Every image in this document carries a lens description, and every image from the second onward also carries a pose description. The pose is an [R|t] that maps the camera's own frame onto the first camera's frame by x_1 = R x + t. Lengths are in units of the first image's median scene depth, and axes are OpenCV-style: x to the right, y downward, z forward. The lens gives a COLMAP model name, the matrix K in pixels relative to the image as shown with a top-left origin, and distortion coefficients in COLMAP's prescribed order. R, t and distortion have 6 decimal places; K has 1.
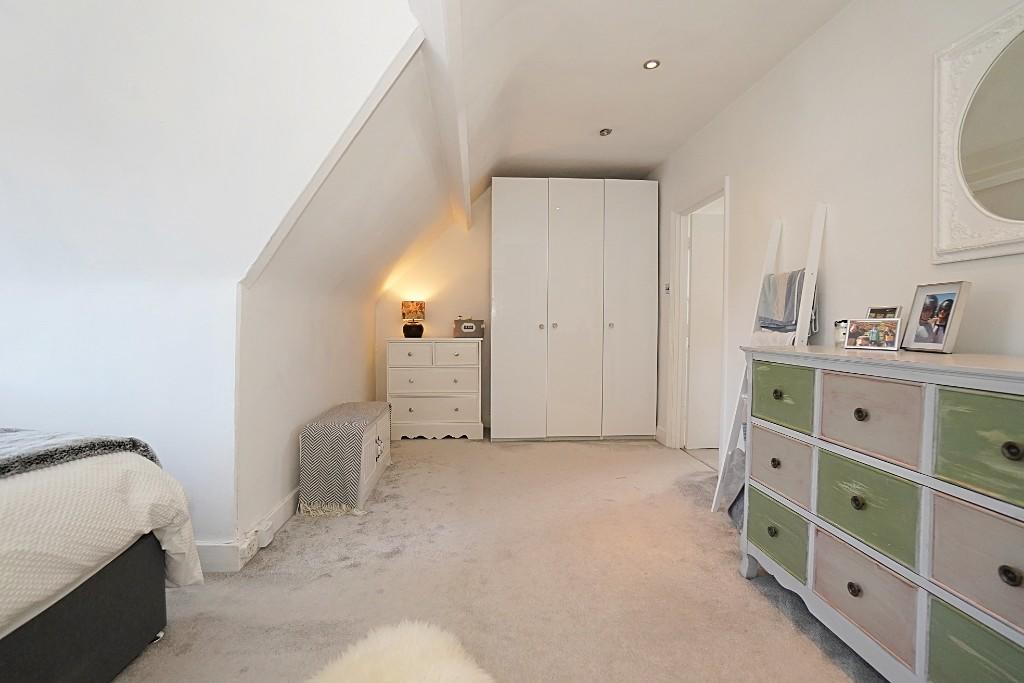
lens RADIAL K [[456.7, 0, 505.9], [0, 456.7, 332.8], [0, 0, 1]] dist [-0.058470, 0.024134]
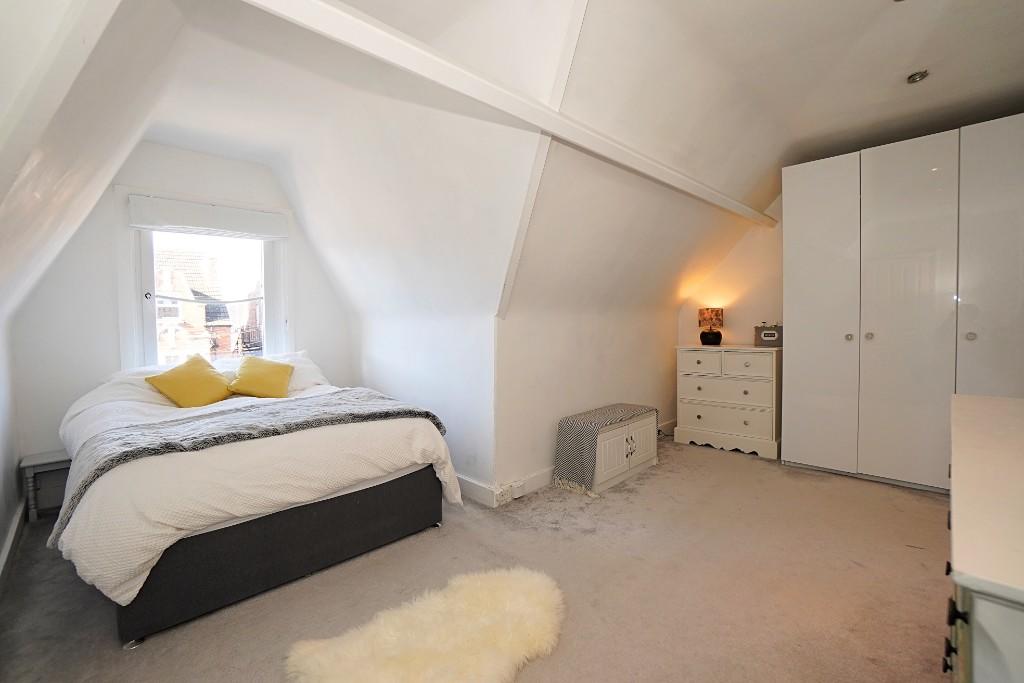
lens RADIAL K [[456.7, 0, 505.9], [0, 456.7, 332.8], [0, 0, 1]] dist [-0.058470, 0.024134]
pose [[0.654892, 0.006288, -0.755696, 0.547157], [0.007571, 0.999861, 0.014881, -0.074765], [0.755684, -0.015467, 0.654754, 0.030200]]
